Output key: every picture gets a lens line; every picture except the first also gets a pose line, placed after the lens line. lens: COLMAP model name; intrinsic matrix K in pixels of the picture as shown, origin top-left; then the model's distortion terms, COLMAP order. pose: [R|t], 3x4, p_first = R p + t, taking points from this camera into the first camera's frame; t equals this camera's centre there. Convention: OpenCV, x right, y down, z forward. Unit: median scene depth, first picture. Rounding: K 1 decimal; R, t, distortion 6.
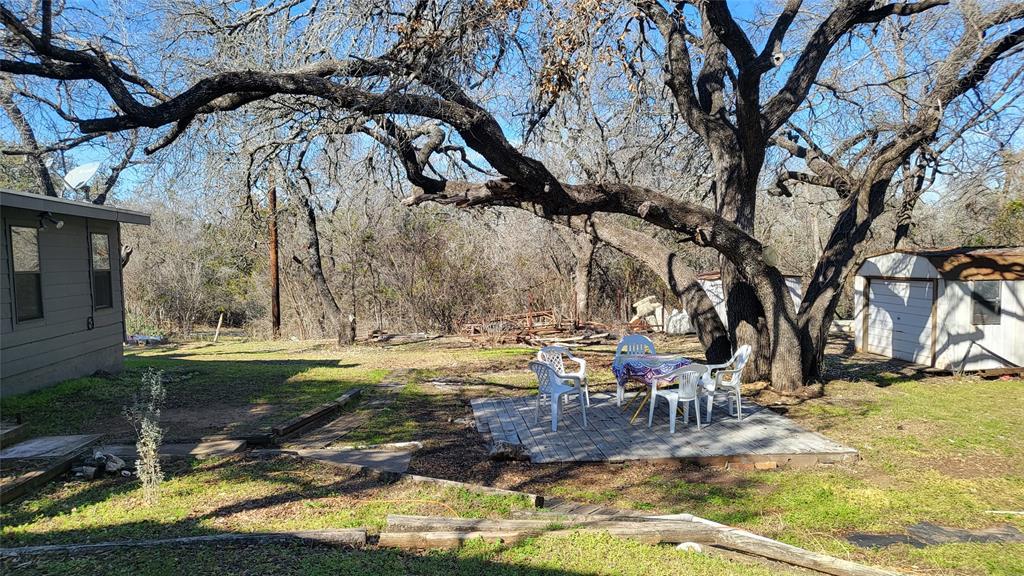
lens RADIAL K [[792.1, 0, 508.7], [0, 792.1, 286.1], [0, 0, 1]] dist [0.022104, 0.005170]
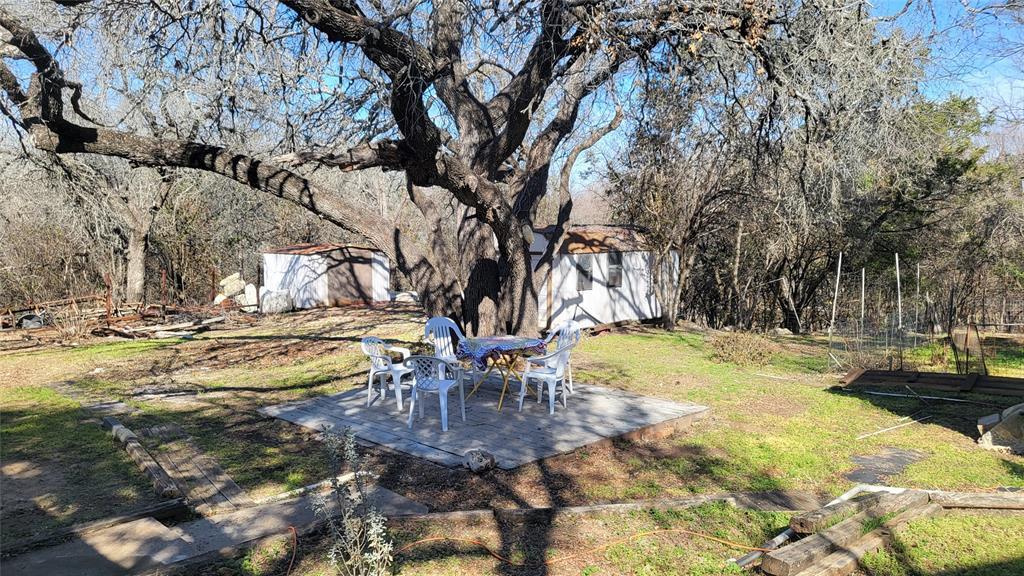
lens RADIAL K [[792.1, 0, 510.9], [0, 792.1, 290.6], [0, 0, 1]] dist [0.022104, 0.005170]
pose [[0.776696, -0.039552, 0.628633, -0.238049], [0.013690, 0.998851, 0.045931, -0.007546], [-0.629727, -0.027068, 0.776345, 0.145302]]
